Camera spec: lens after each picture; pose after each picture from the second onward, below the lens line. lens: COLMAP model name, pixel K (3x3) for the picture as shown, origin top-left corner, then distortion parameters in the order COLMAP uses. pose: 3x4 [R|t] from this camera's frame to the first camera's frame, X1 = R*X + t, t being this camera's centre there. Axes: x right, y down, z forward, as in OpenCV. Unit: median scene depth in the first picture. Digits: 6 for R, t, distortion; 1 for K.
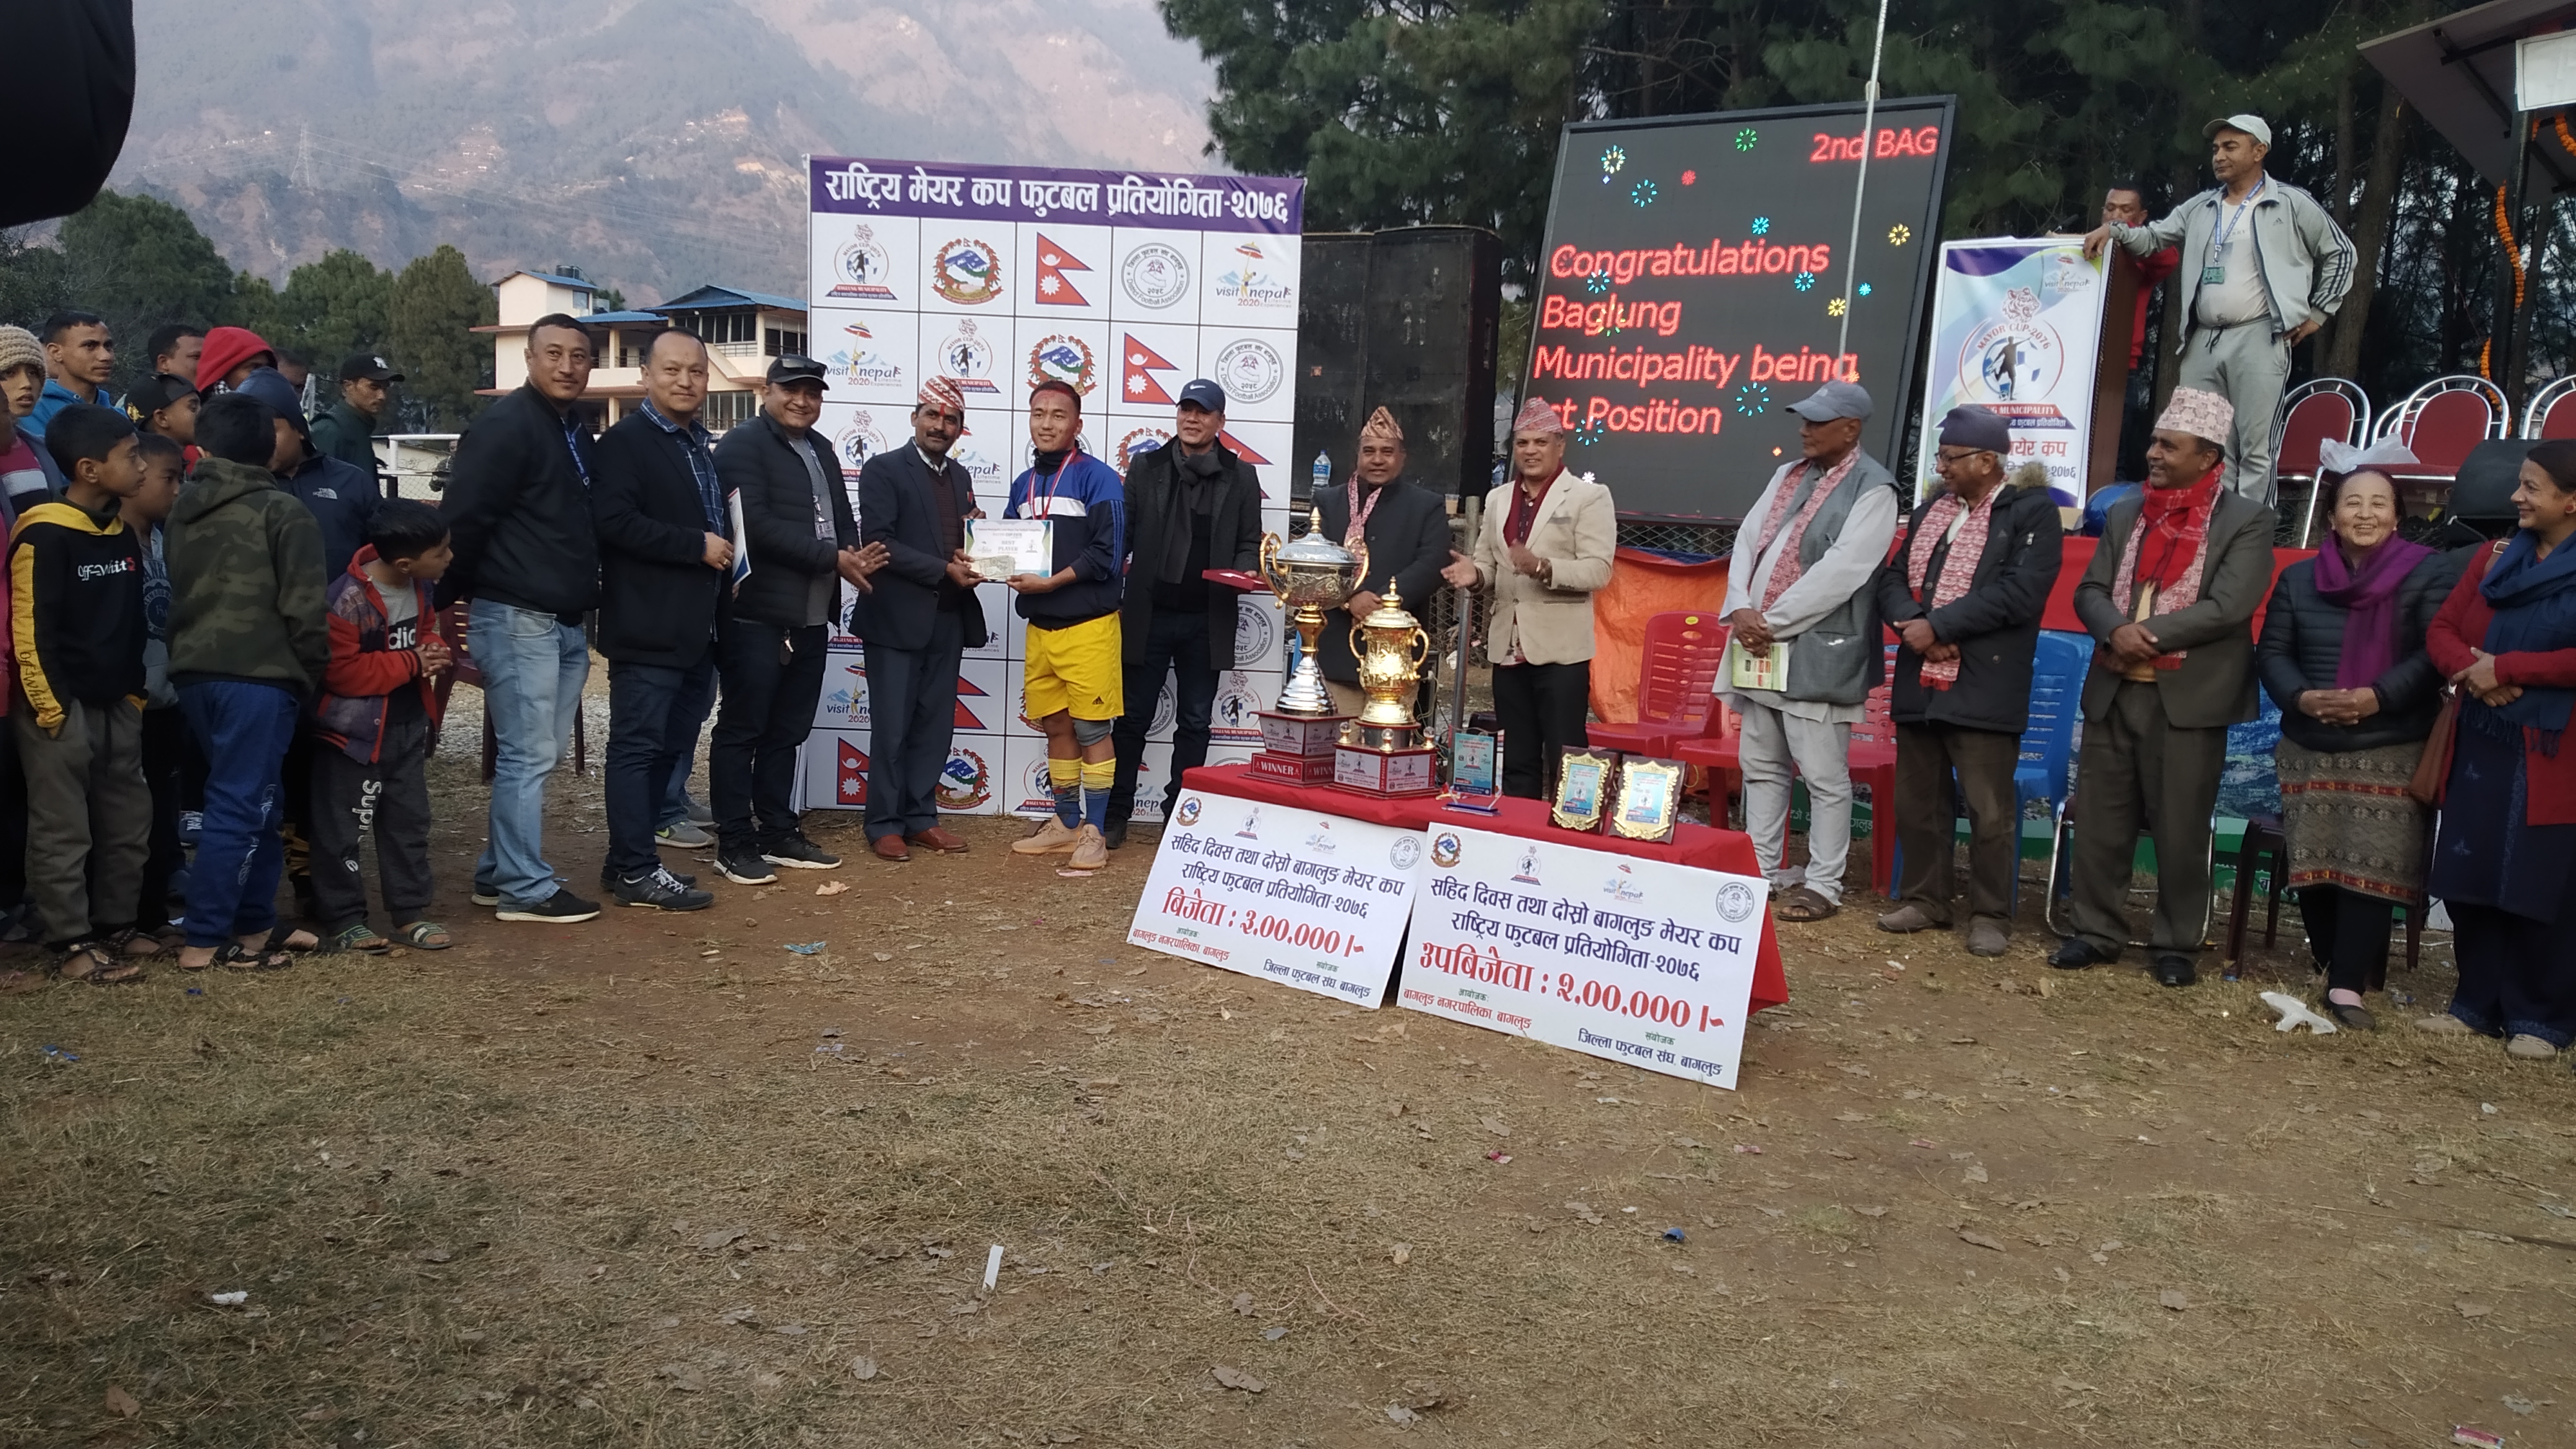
lens RADIAL K [[1898.0, 0, 1335.5], [0, 1898.0, 725.4], [0, 0, 1]] dist [0.080197, -0.165934]
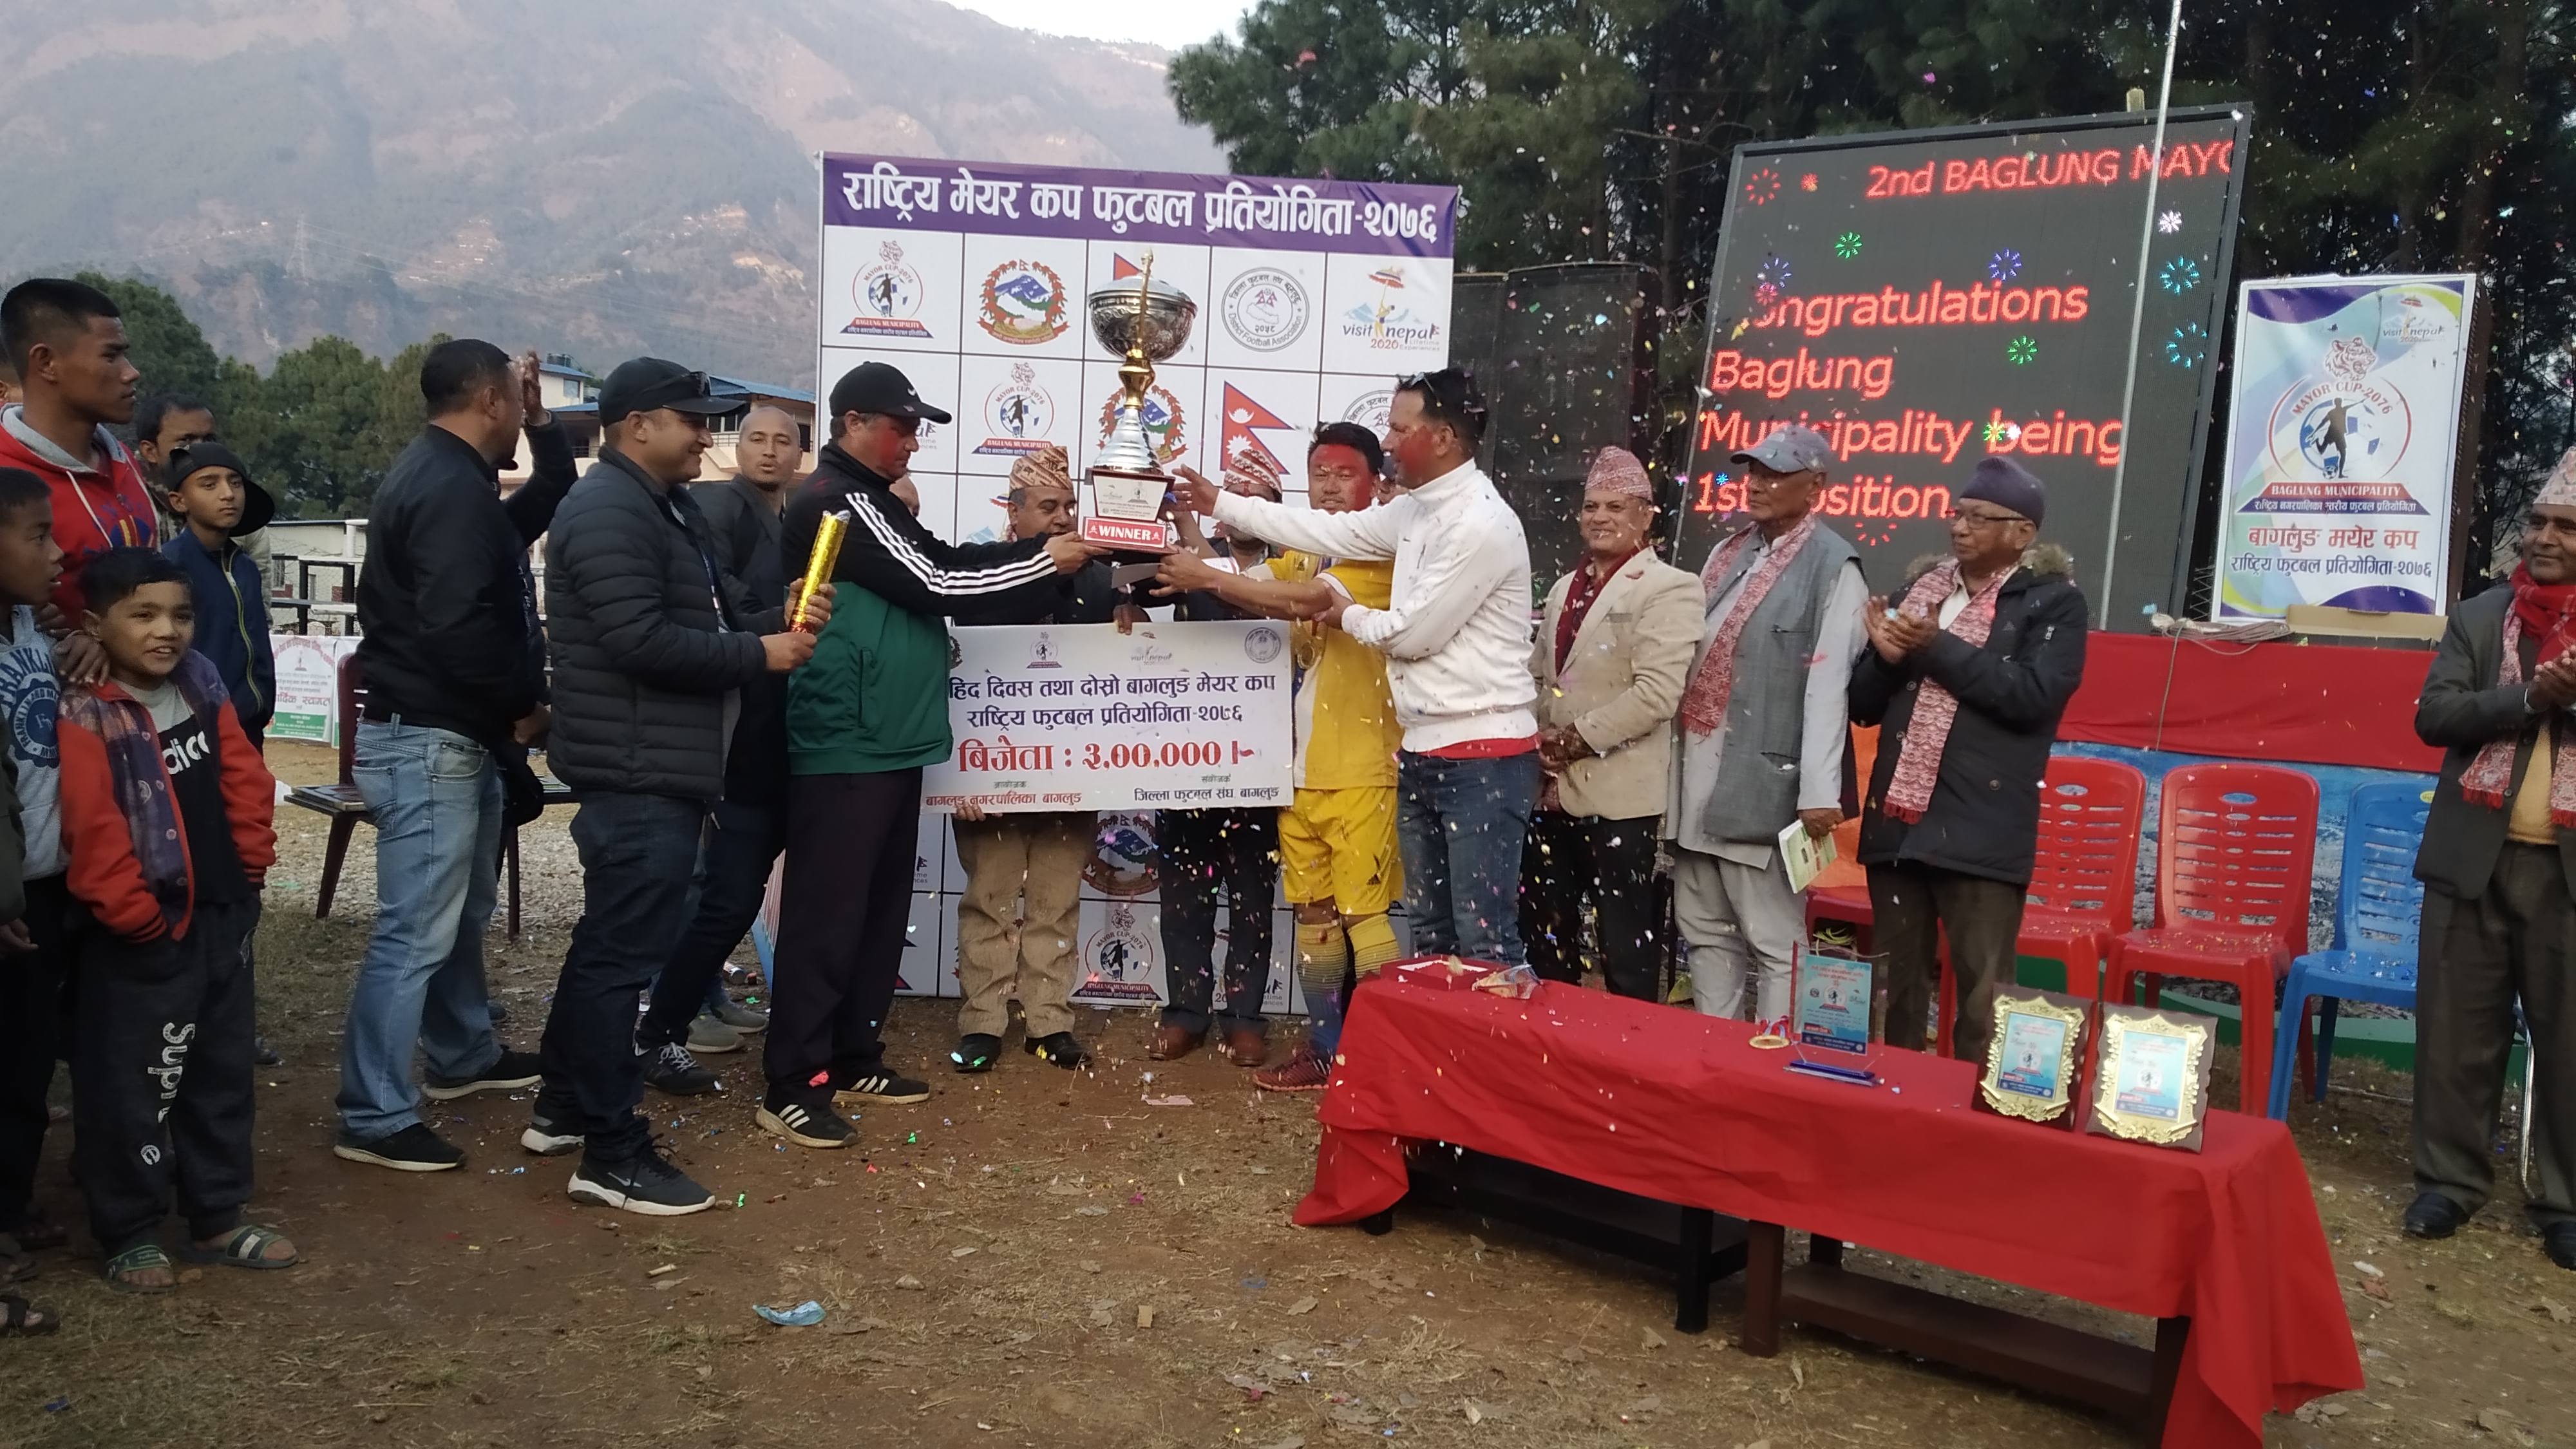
lens RADIAL K [[1913.2, 0, 1333.1], [0, 1913.2, 745.8], [0, 0, 1]] dist [0.076187, -0.135404]
pose [[0.999972, 0.006995, 0.002706, -0.067730], [-0.006880, 0.999169, -0.040184, -0.026740], [-0.002985, 0.040164, 0.999189, 0.224850]]
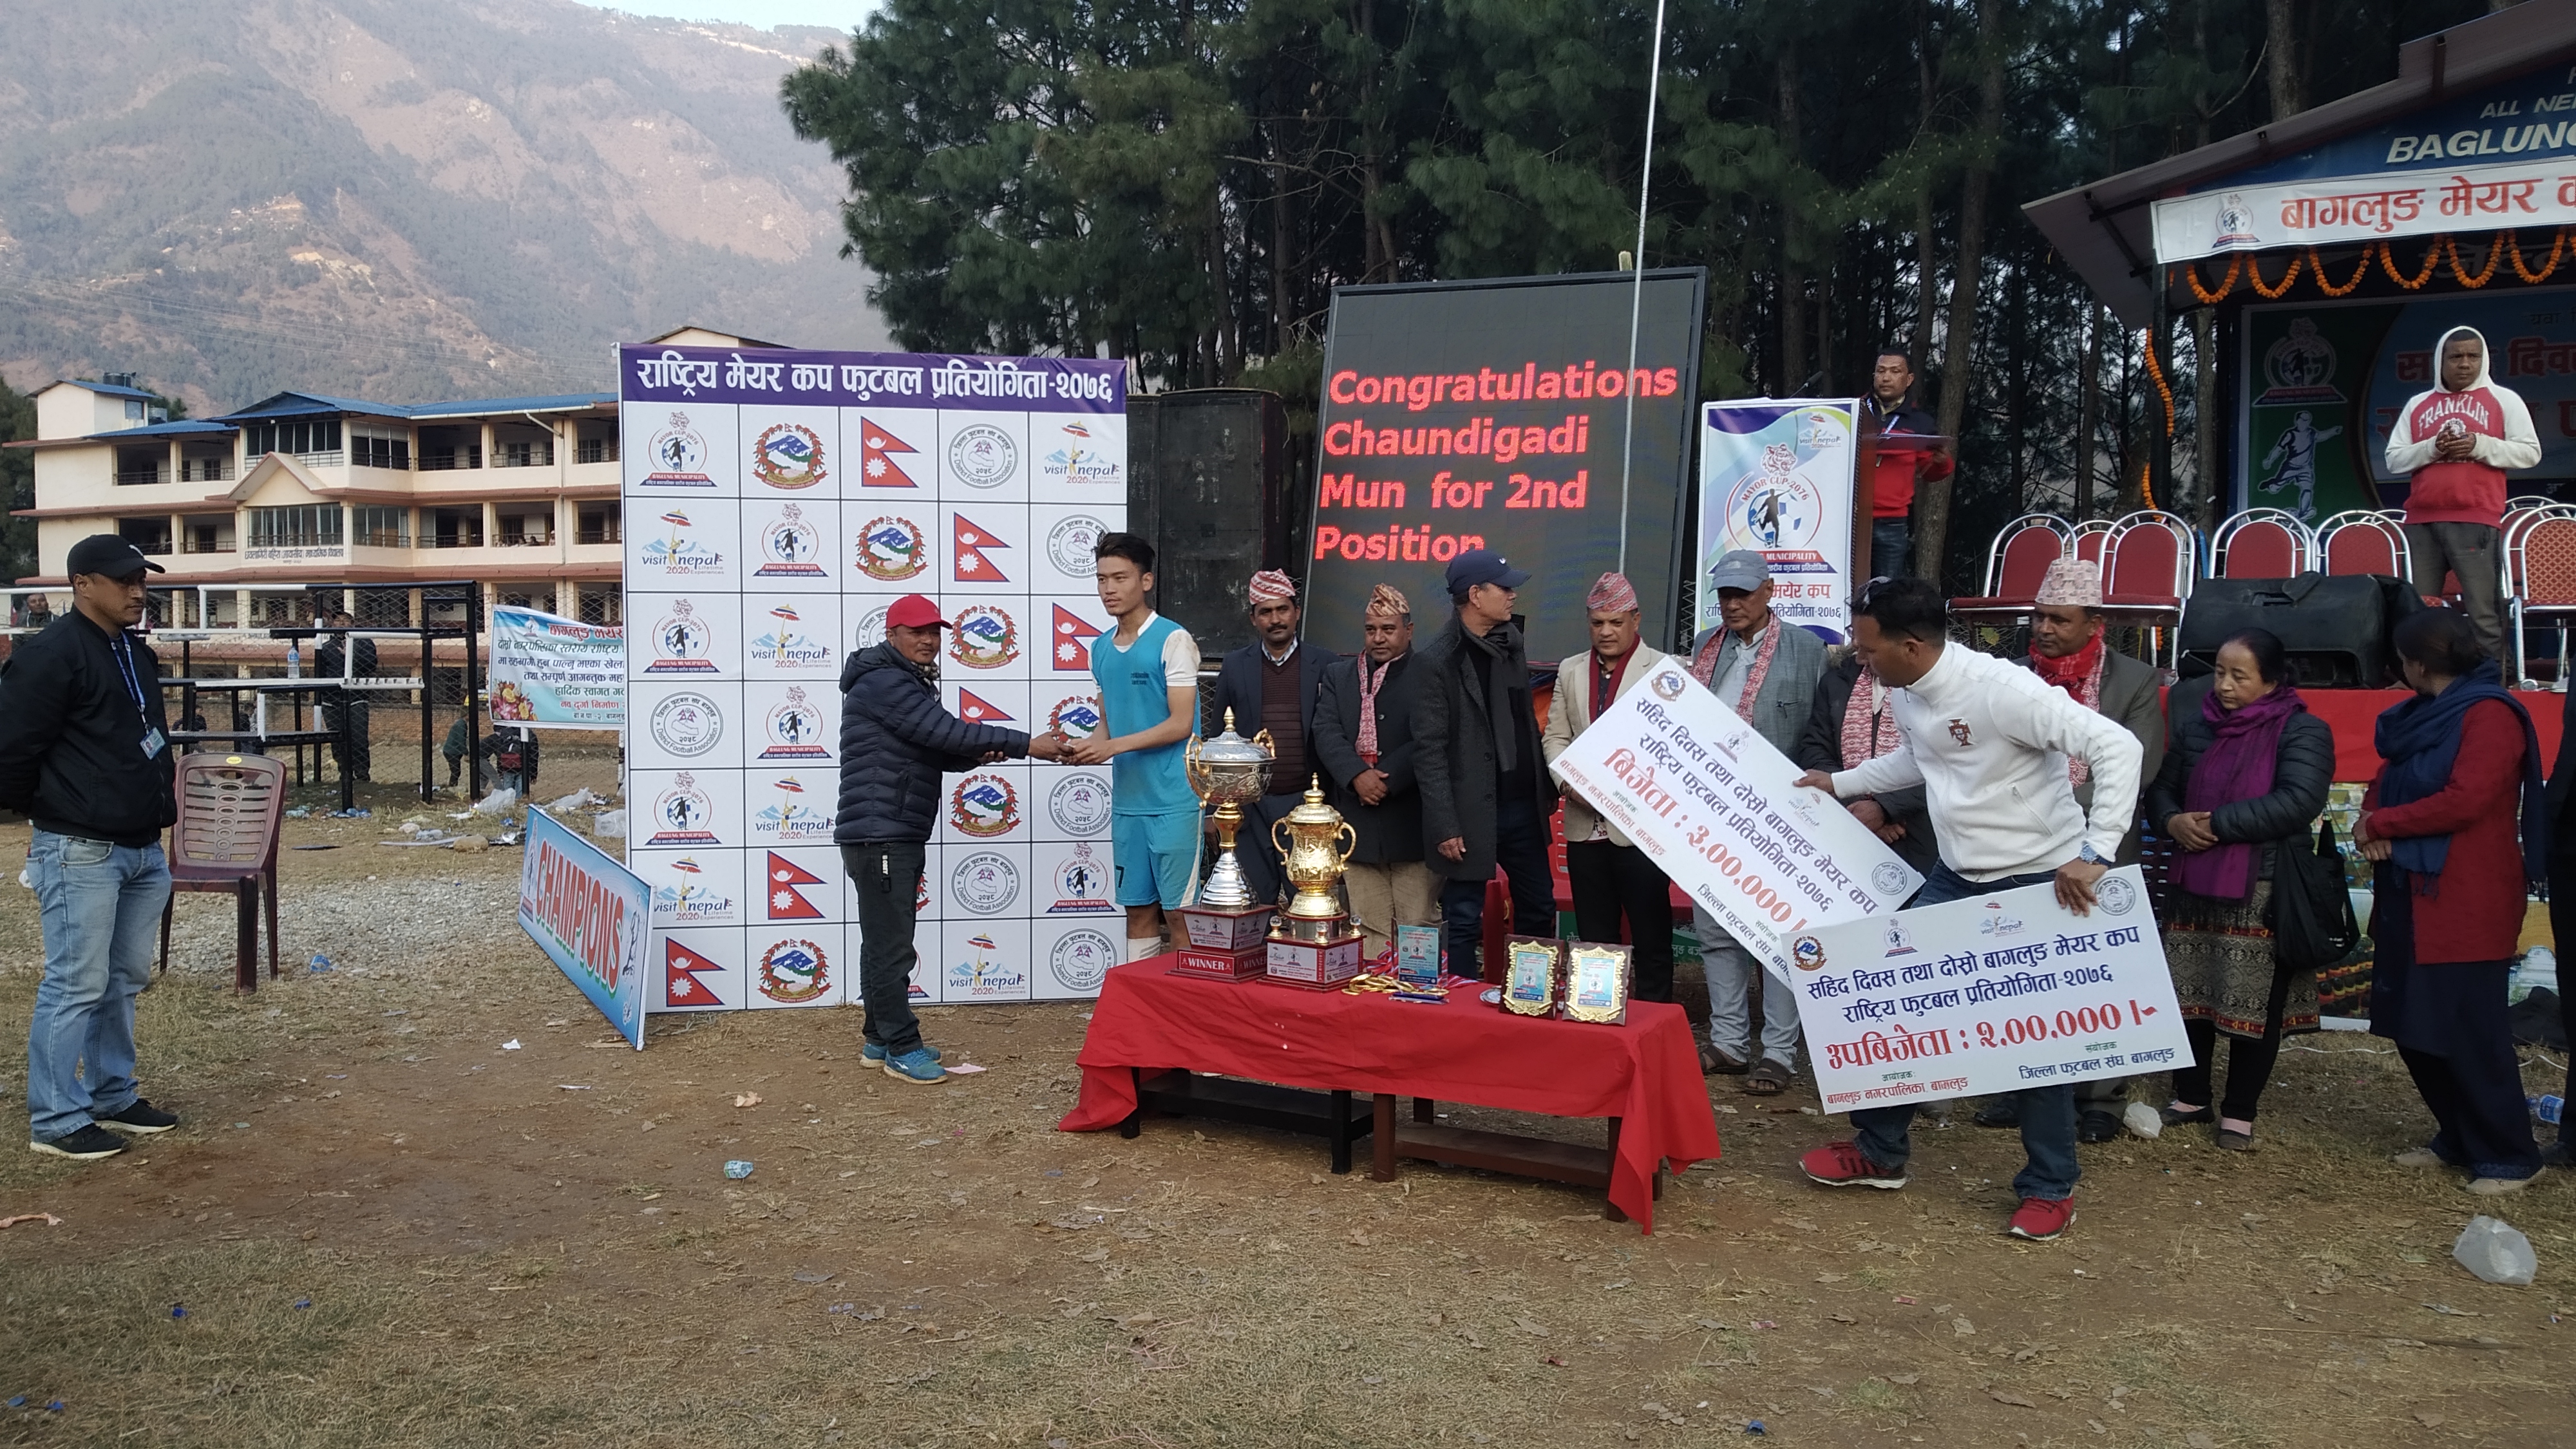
lens RADIAL K [[1920.3, 0, 1314.1], [0, 1920.3, 706.3], [0, 0, 1]] dist [0.072678, -0.135010]
pose [[0.983111, -0.046652, 0.176967, -0.108837], [0.056046, 0.997251, -0.048461, -0.044978], [-0.174220, 0.057561, 0.983023, -0.023338]]
